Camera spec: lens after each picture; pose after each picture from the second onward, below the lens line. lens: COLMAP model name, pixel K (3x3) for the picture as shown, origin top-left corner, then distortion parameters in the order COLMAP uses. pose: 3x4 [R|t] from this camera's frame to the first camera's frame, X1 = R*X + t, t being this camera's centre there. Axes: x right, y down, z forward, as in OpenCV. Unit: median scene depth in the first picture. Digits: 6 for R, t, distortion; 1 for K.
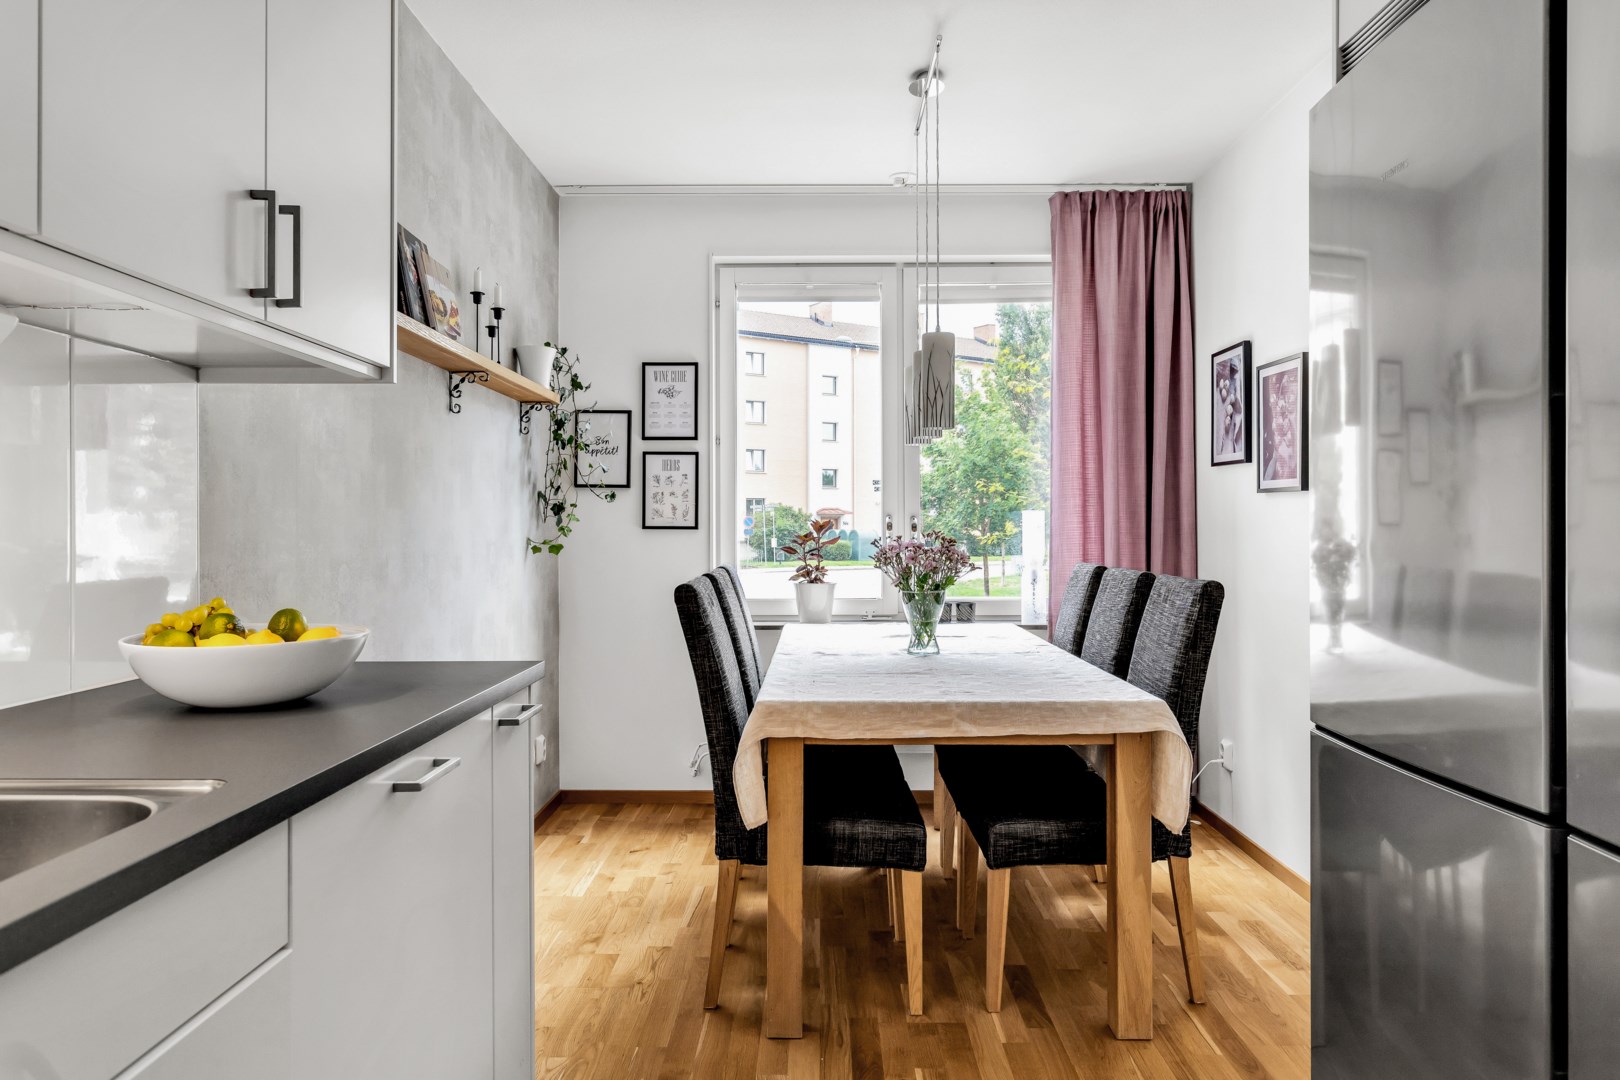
lens RADIAL K [[1021.9, 0, 768.9], [0, 1021.9, 536.2], [0, 0, 1]] dist [-0.002769, 0.000279]
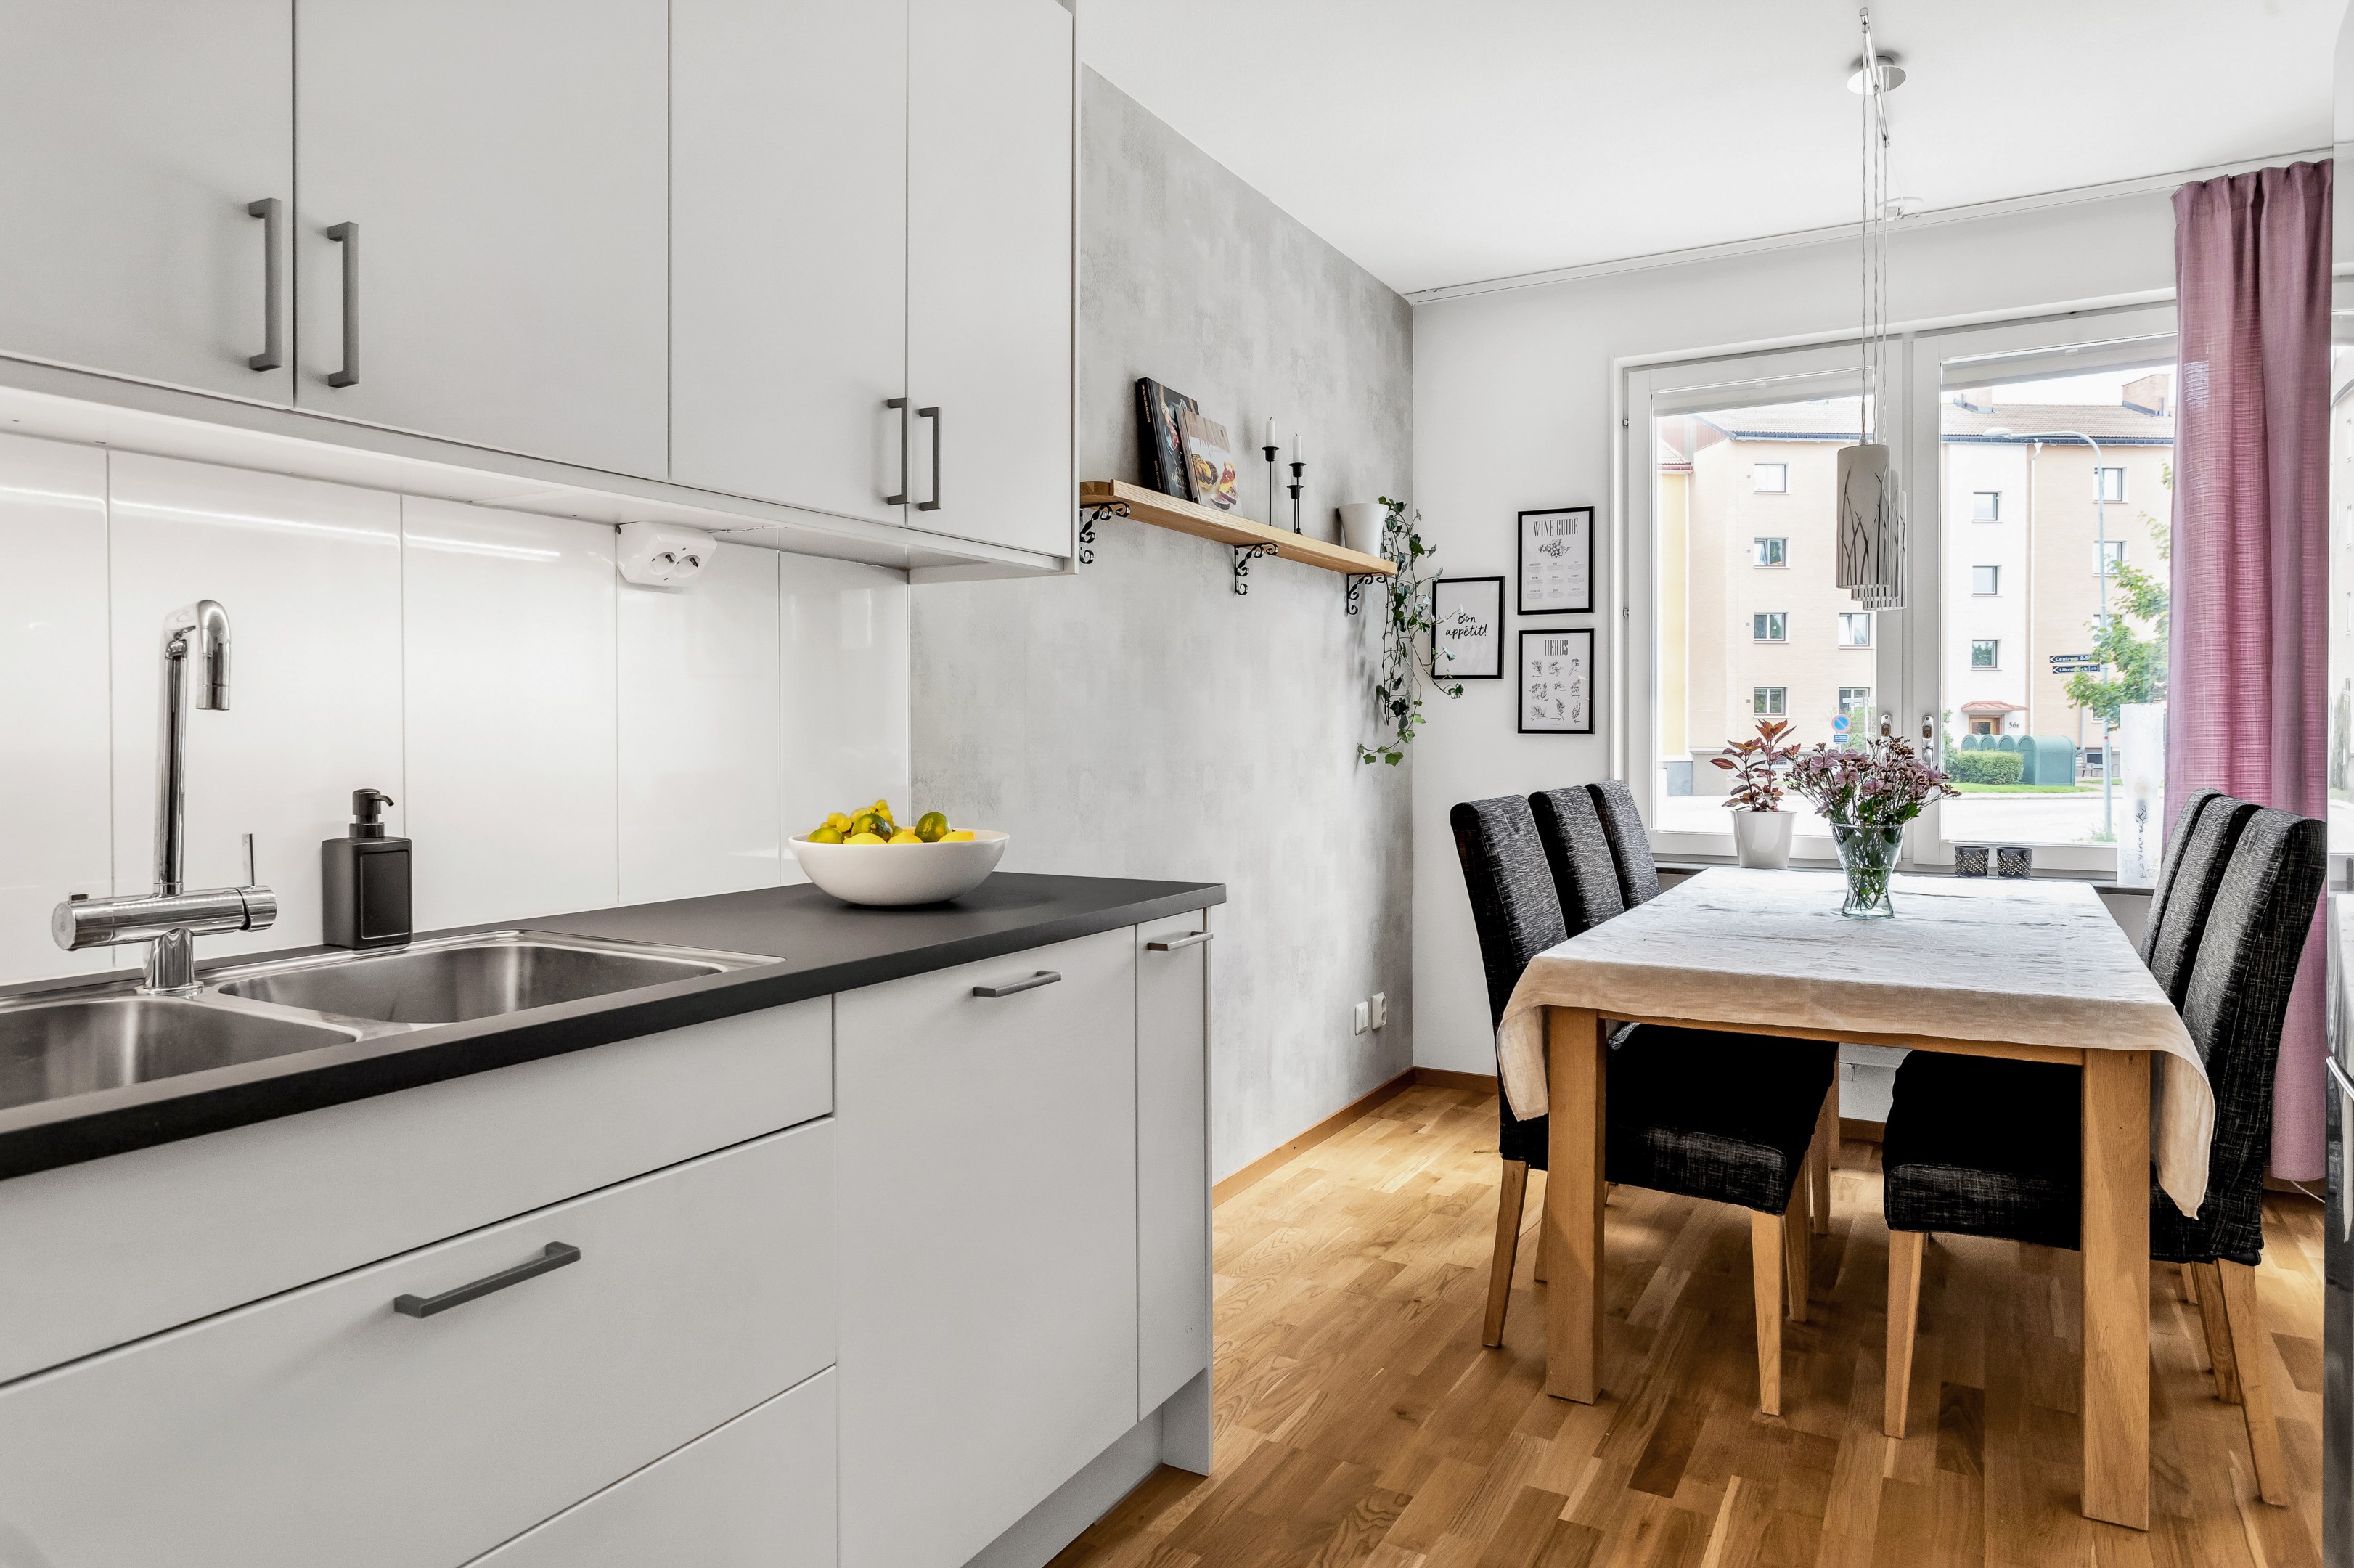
lens RADIAL K [[1383.8, 0, 1129.3], [0, 1383.8, 766.0], [0, 0, 1]] dist [-0.010961, 0.006392]
pose [[0.874648, 0.012611, -0.484594, 0.188864], [-0.004687, 0.999835, 0.017560, 0.000833], [0.484736, -0.013088, 0.874563, -0.048004]]
